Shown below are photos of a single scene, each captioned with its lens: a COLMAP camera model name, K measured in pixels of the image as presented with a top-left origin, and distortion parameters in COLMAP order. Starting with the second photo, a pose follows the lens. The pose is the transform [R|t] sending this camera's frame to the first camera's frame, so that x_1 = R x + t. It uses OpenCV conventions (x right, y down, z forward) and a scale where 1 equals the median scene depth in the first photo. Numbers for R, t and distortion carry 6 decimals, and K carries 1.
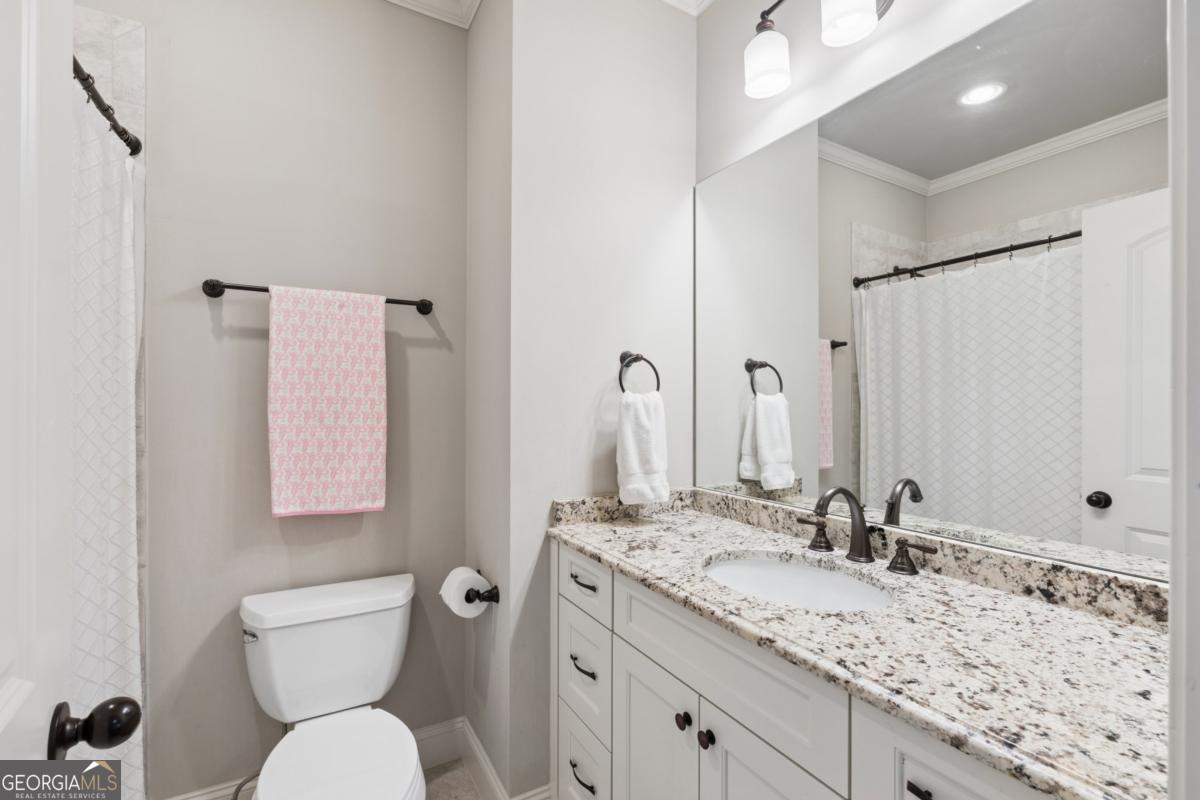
lens RADIAL K [[526.1, 0, 600.9], [0, 526.1, 402.7], [0, 0, 1]] dist [-0.003825, -0.001064]
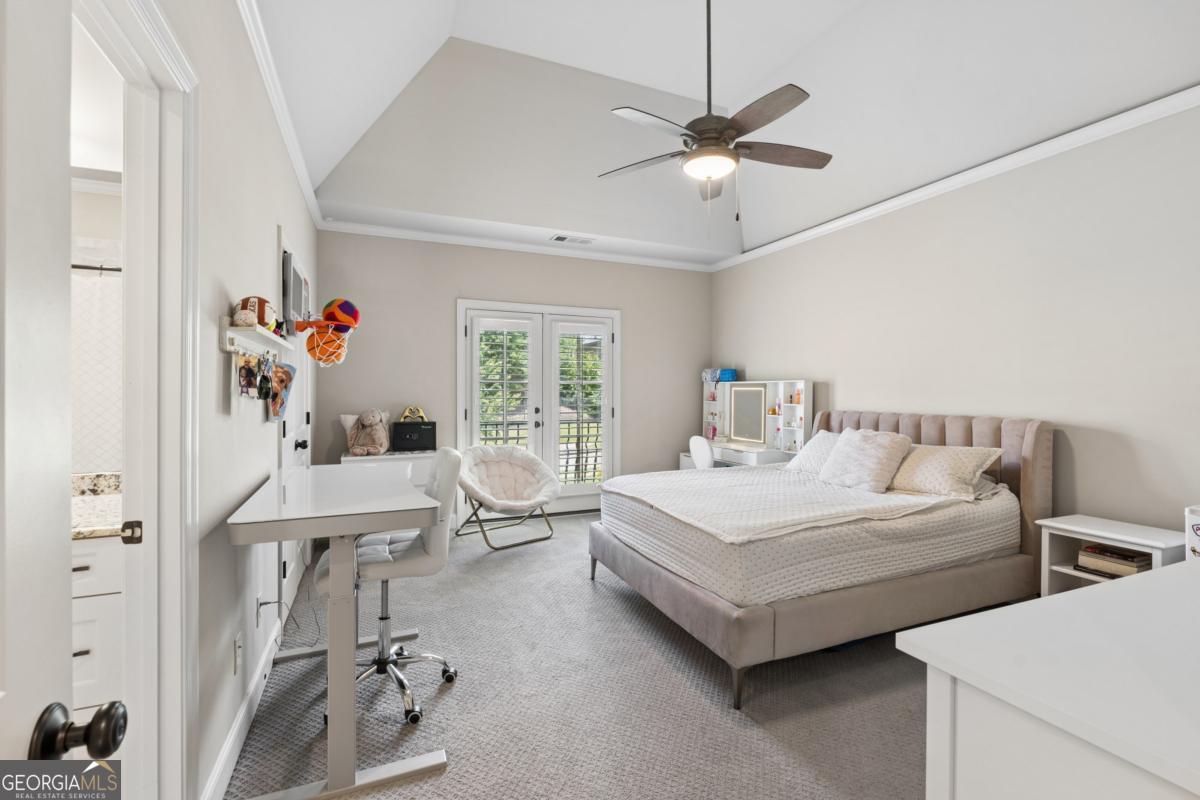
lens RADIAL K [[526.1, 0, 598.5], [0, 526.1, 395.0], [0, 0, 1]] dist [-0.003825, -0.001064]
pose [[0.113421, -0.005782, 0.993530, -0.828021], [0.003285, 0.999980, 0.005445, 0.013964], [-0.993542, 0.002646, 0.113437, -1.039120]]
